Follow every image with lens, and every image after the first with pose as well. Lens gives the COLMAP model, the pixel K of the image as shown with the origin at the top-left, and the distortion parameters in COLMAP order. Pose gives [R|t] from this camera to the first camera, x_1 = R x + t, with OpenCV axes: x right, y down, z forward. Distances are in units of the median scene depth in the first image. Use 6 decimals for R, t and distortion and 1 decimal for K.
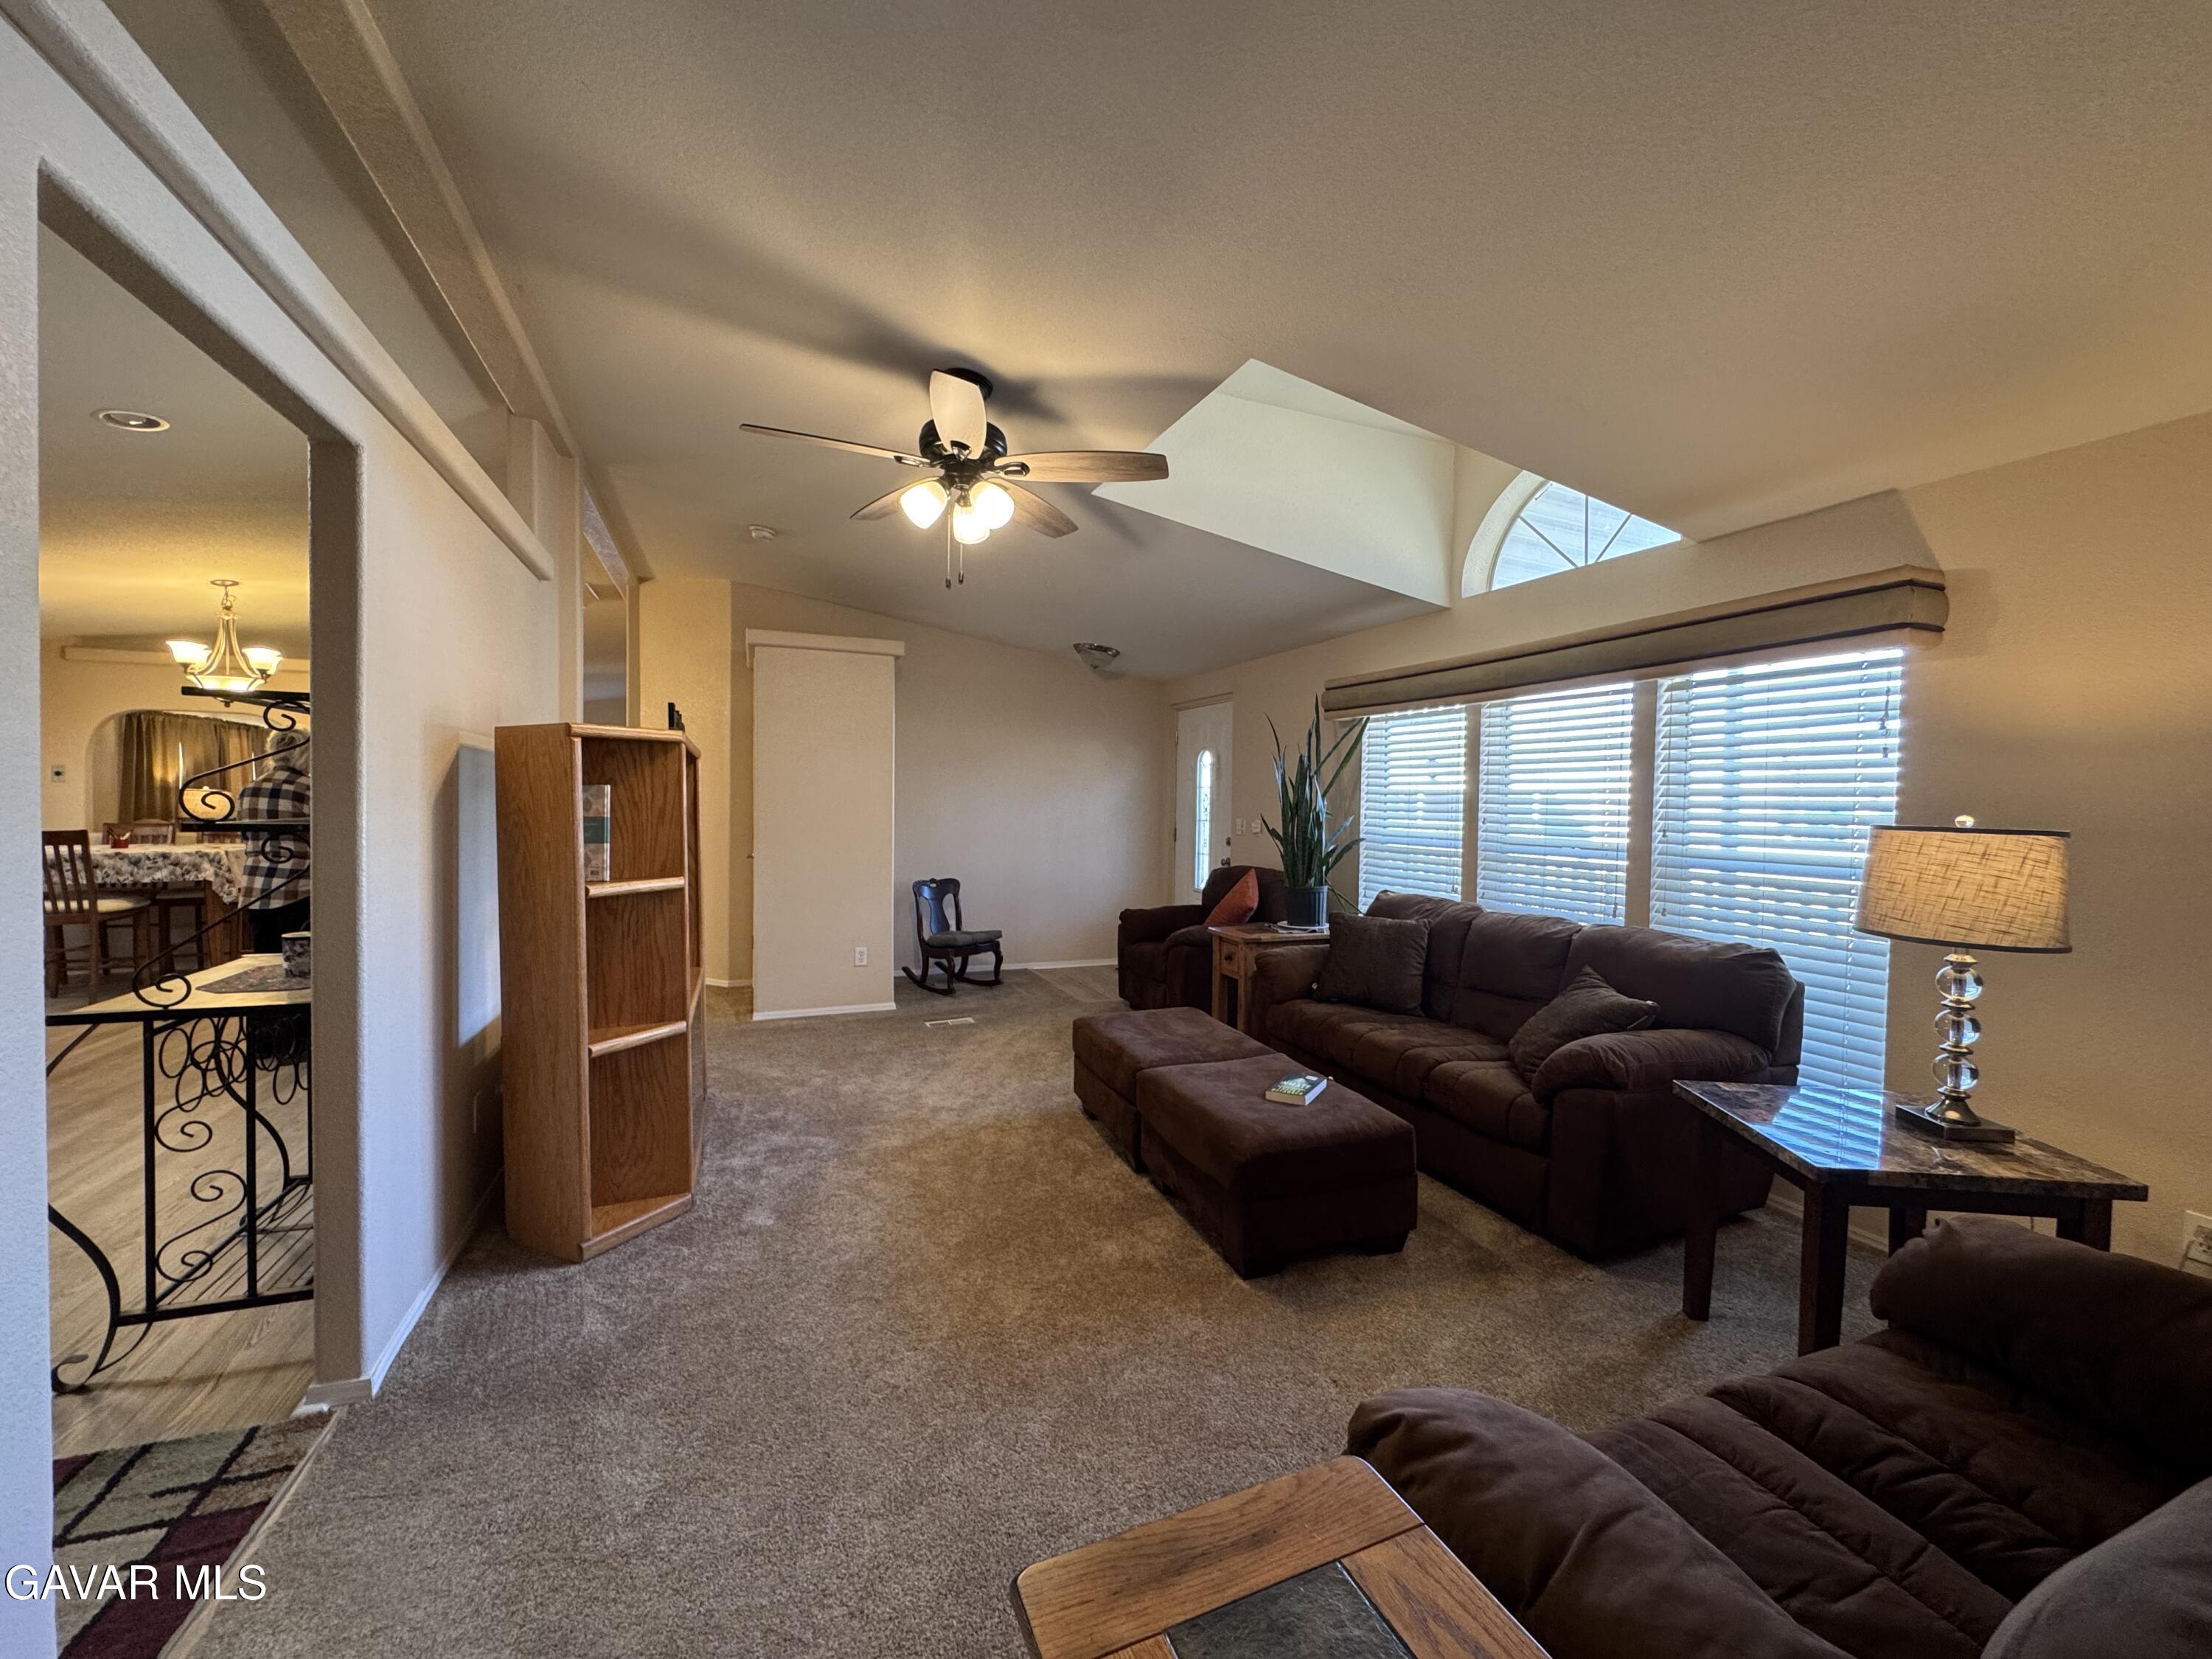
lens RADIAL K [[883.9, 0, 1104.0], [0, 883.9, 824.6], [0, 0, 1]] dist [-0.006554, 0.001070]
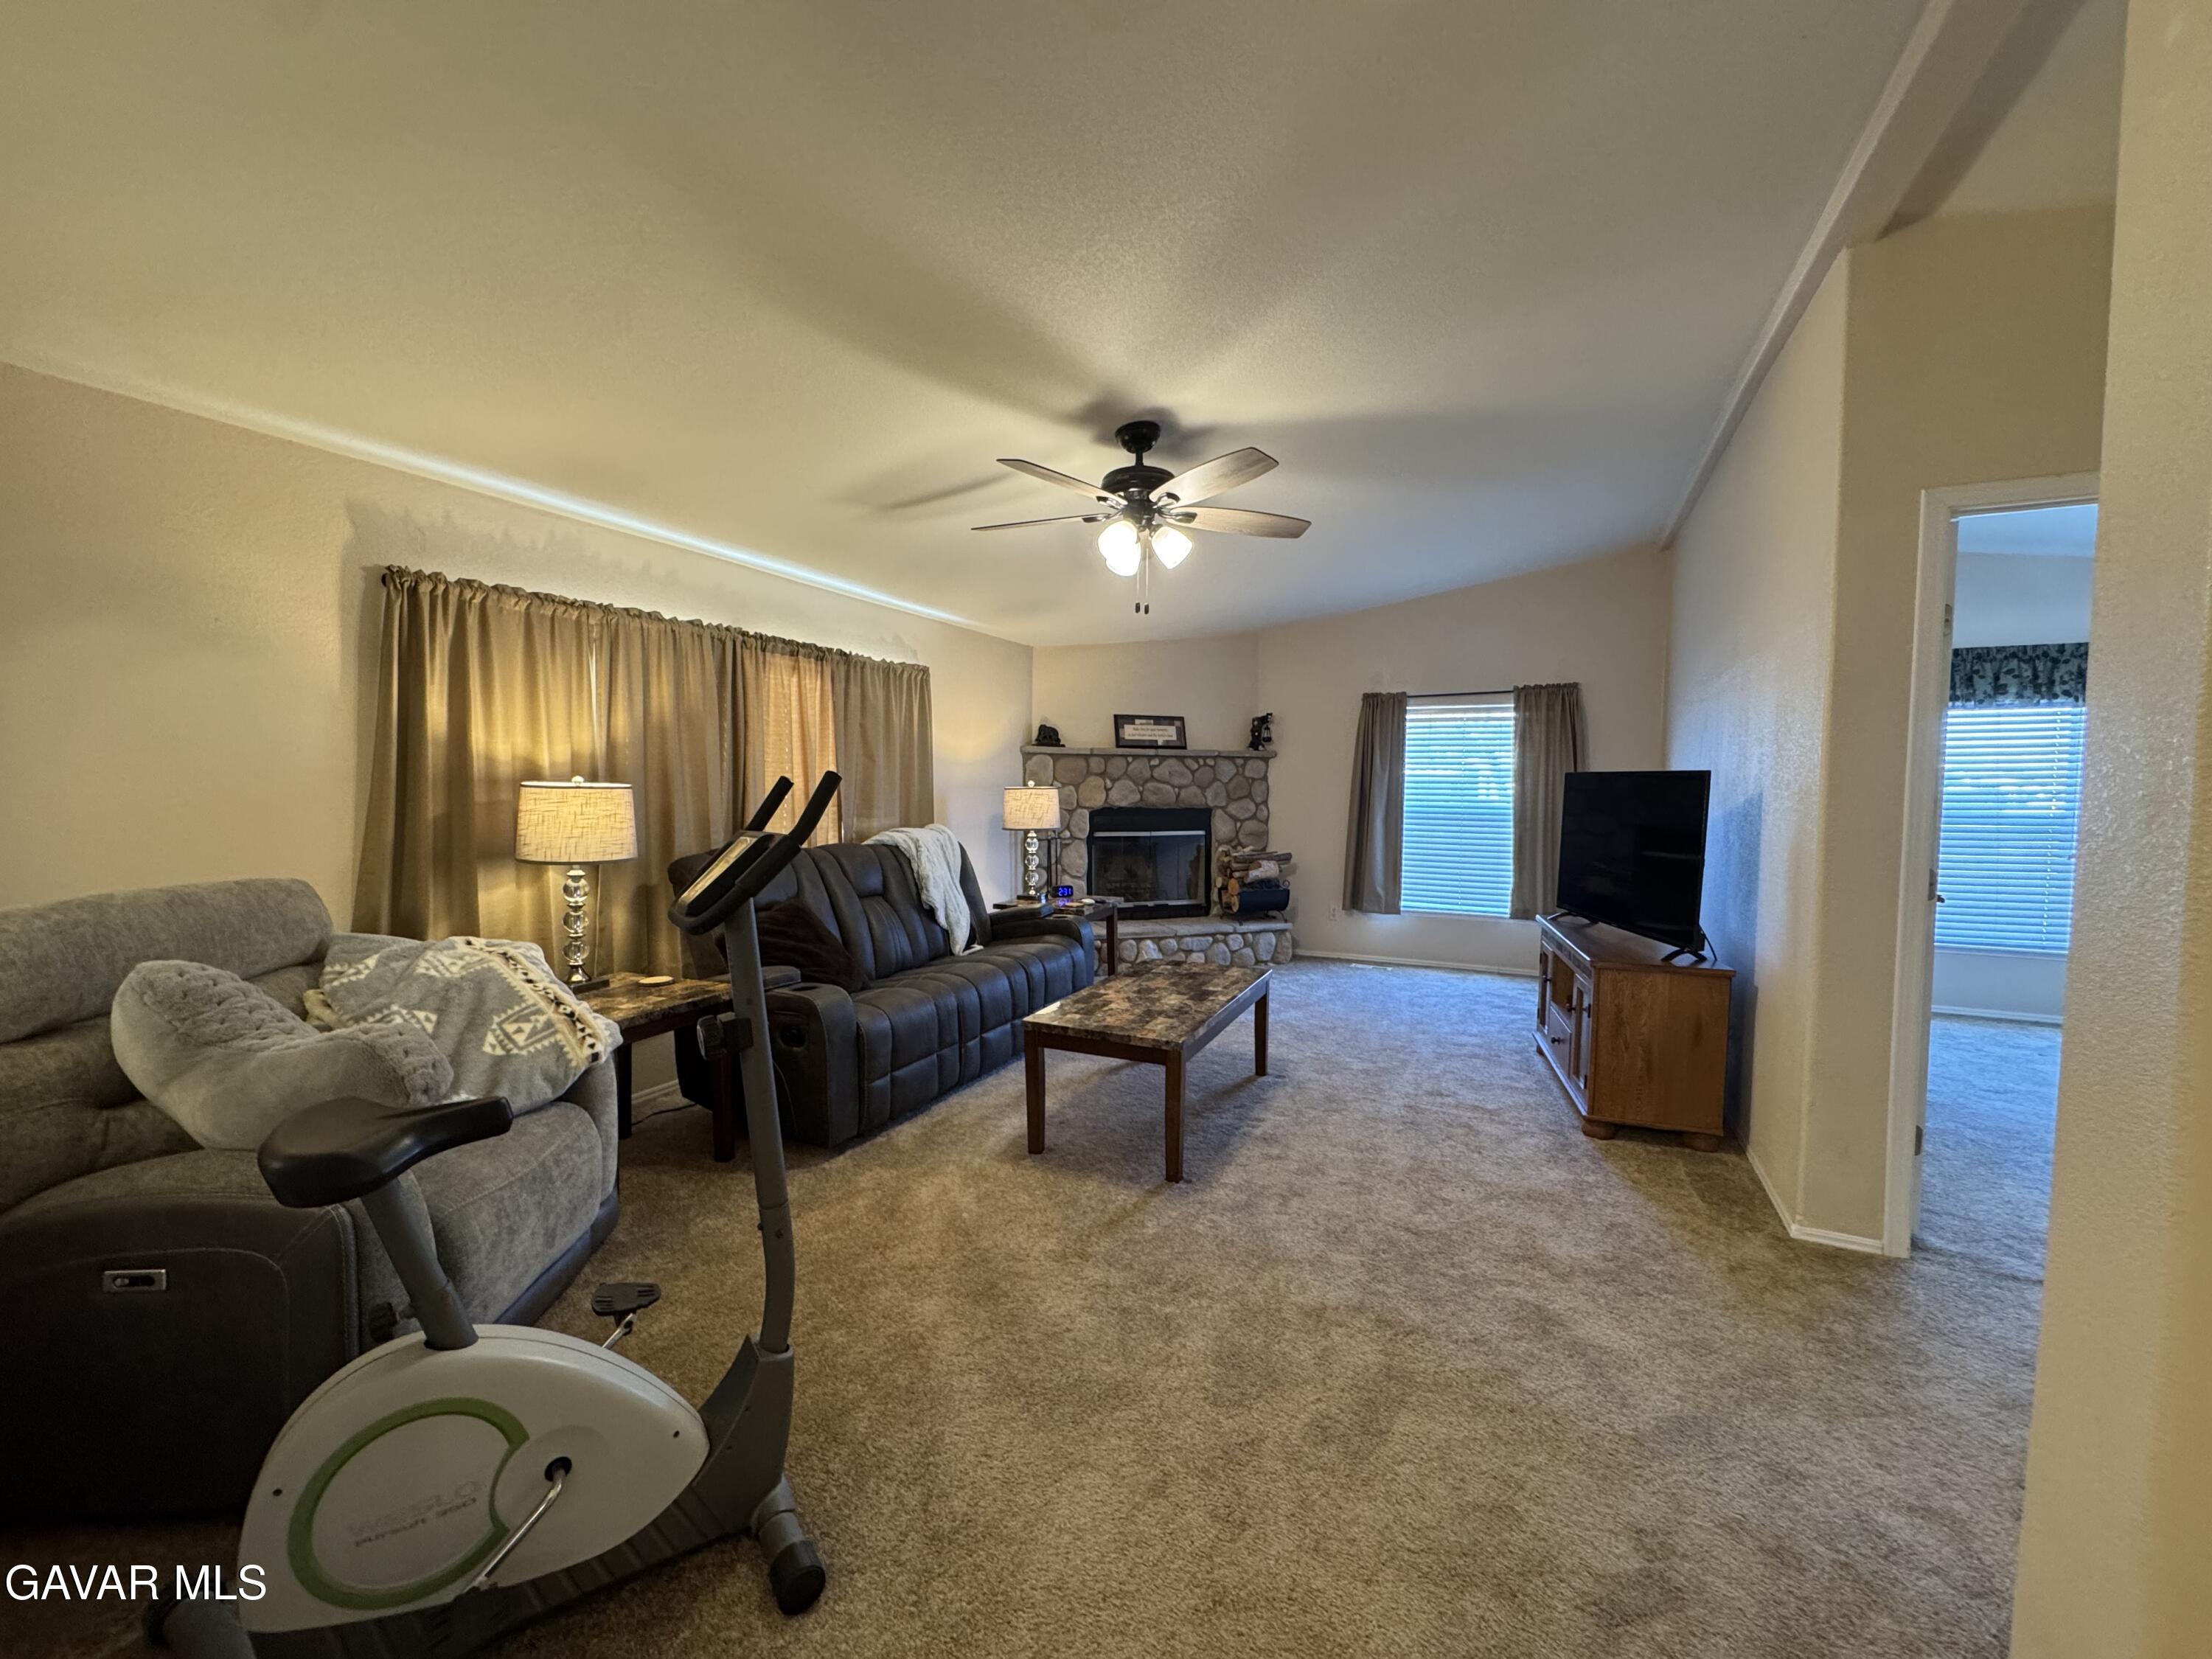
lens RADIAL K [[883.9, 0, 1102.5], [0, 883.9, 829.5], [0, 0, 1]] dist [-0.006554, 0.001070]
pose [[0.666429, 0.031361, -0.744909, -1.172562], [-0.019478, 0.999506, 0.024654, -0.066485], [0.745314, -0.001920, 0.666711, 1.836194]]
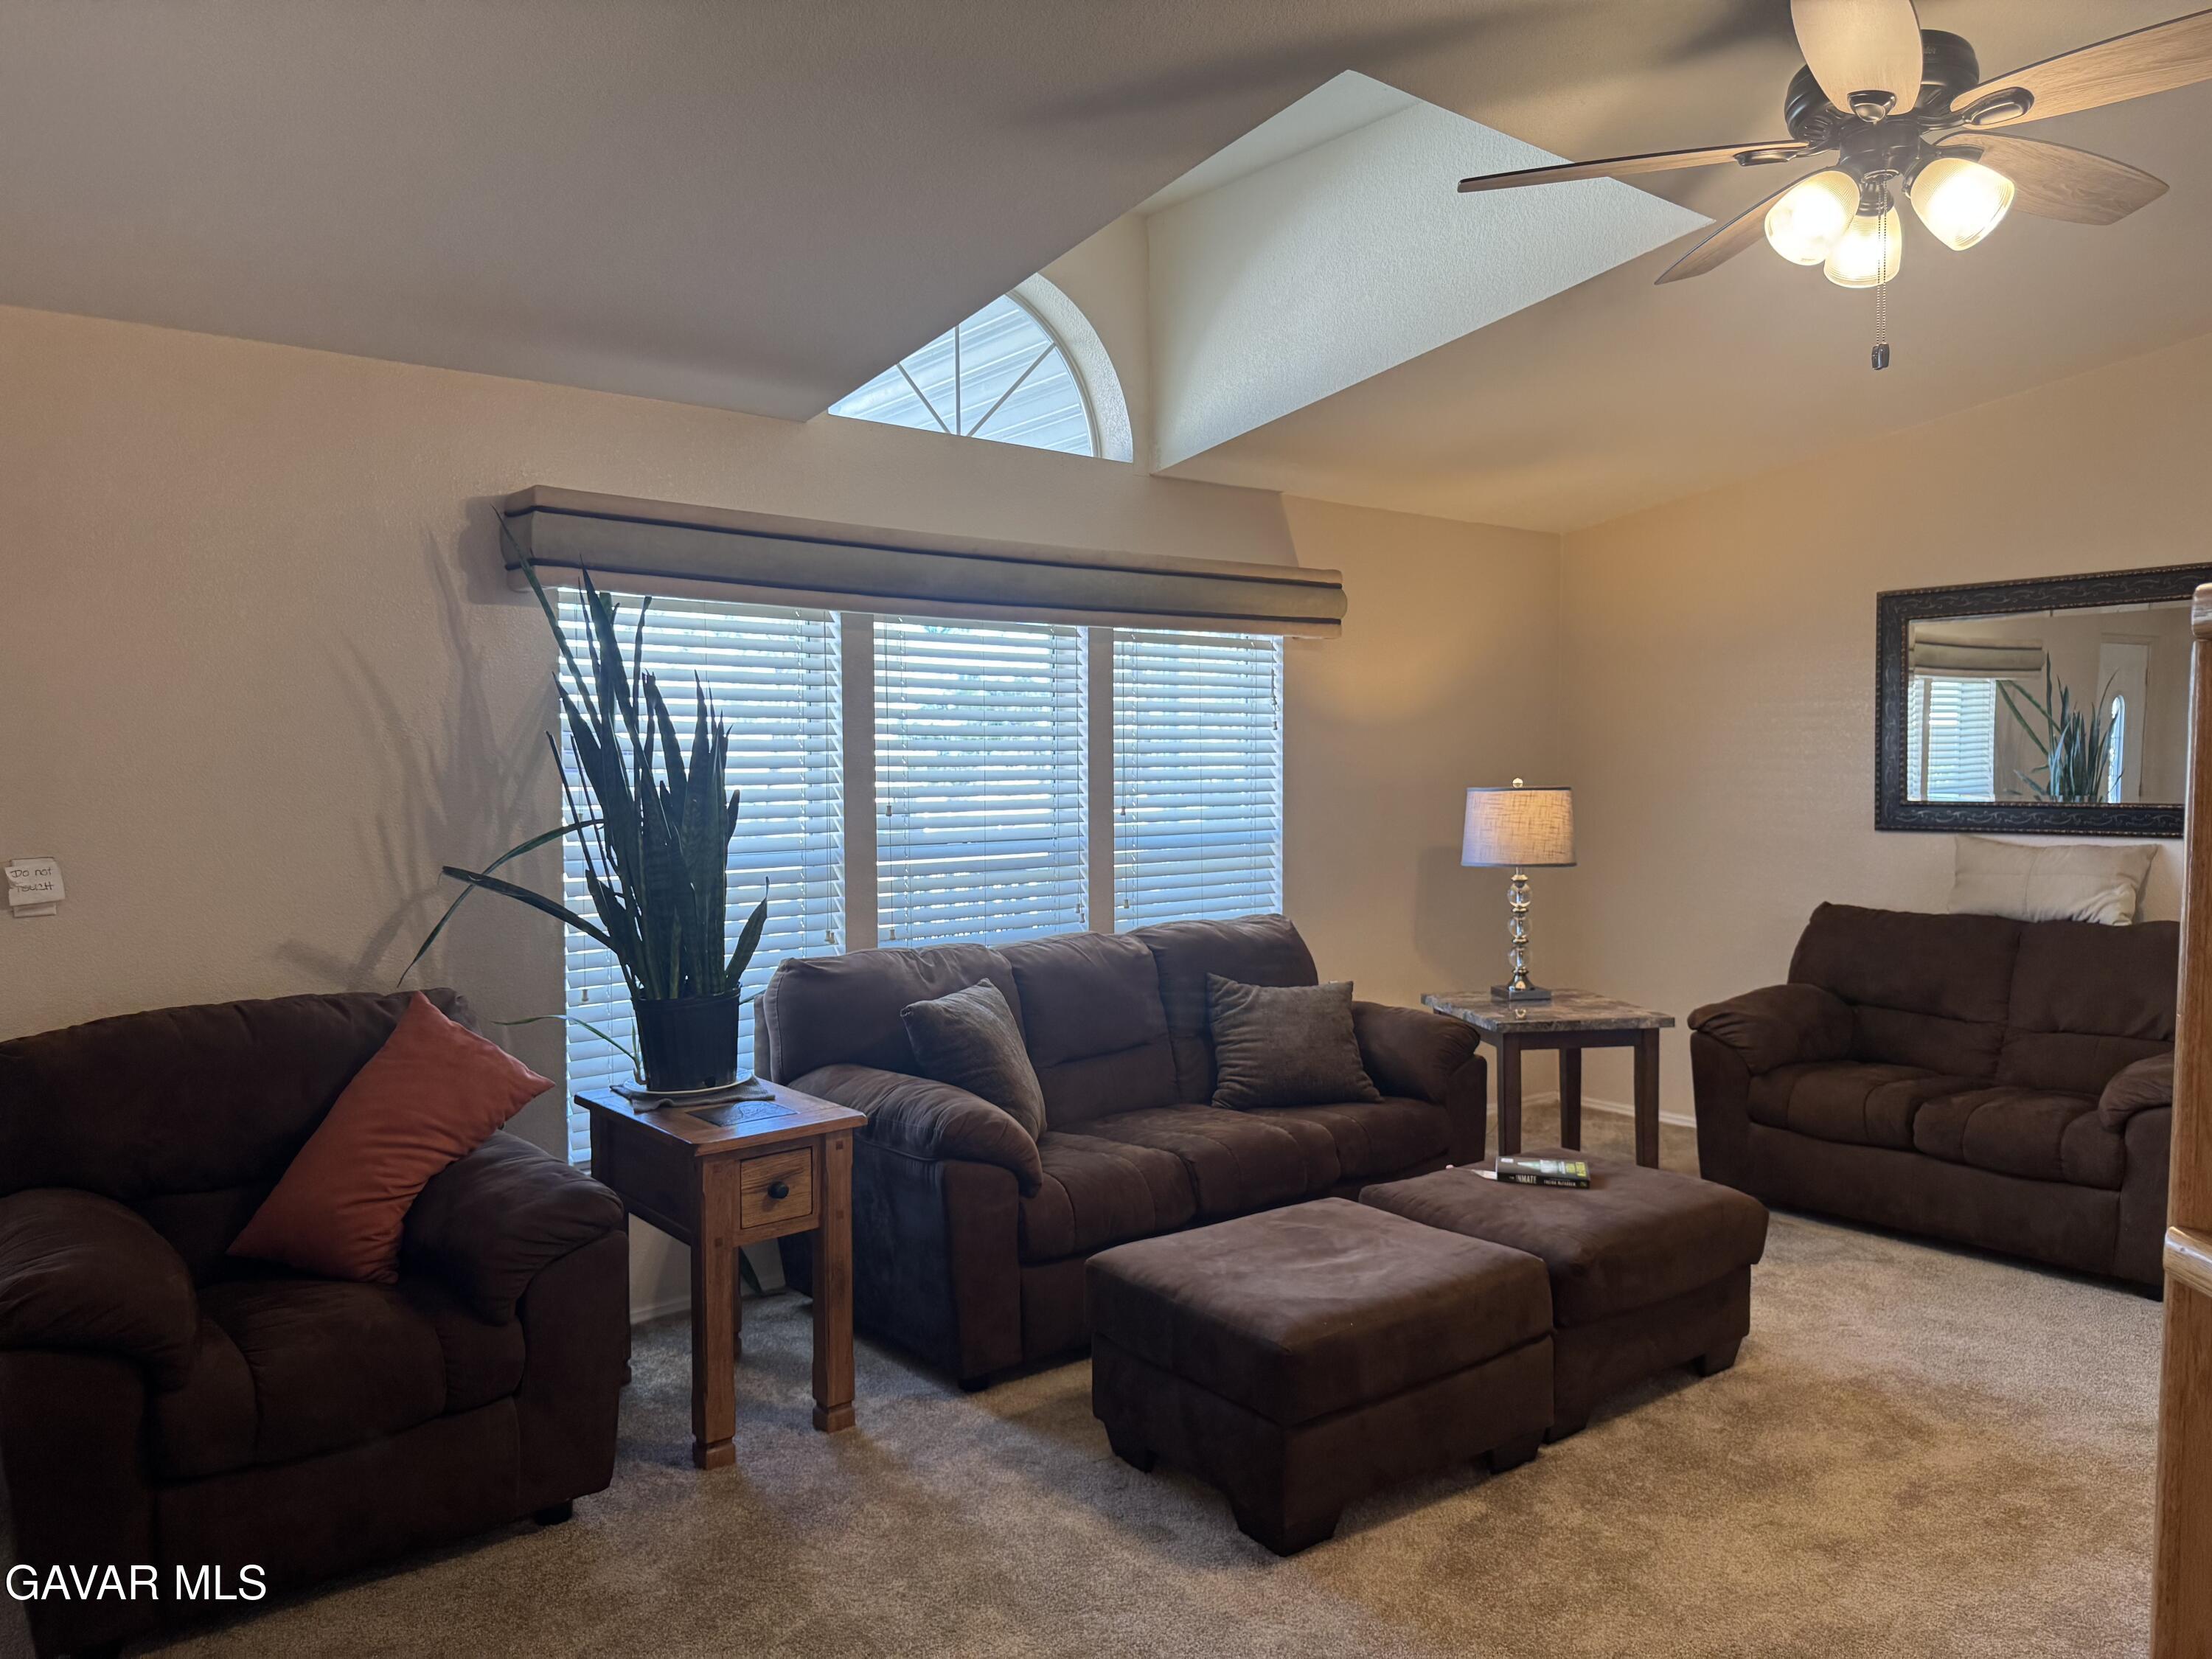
lens RADIAL K [[1570.0, 0, 1111.3], [0, 1570.0, 811.4], [0, 0, 1]] dist [0.025795, -0.030540]
pose [[-0.296419, -0.044634, 0.954014, -0.652442], [0.028650, 0.998042, 0.055596, -0.060558], [-0.954628, 0.043812, -0.294560, 1.215795]]
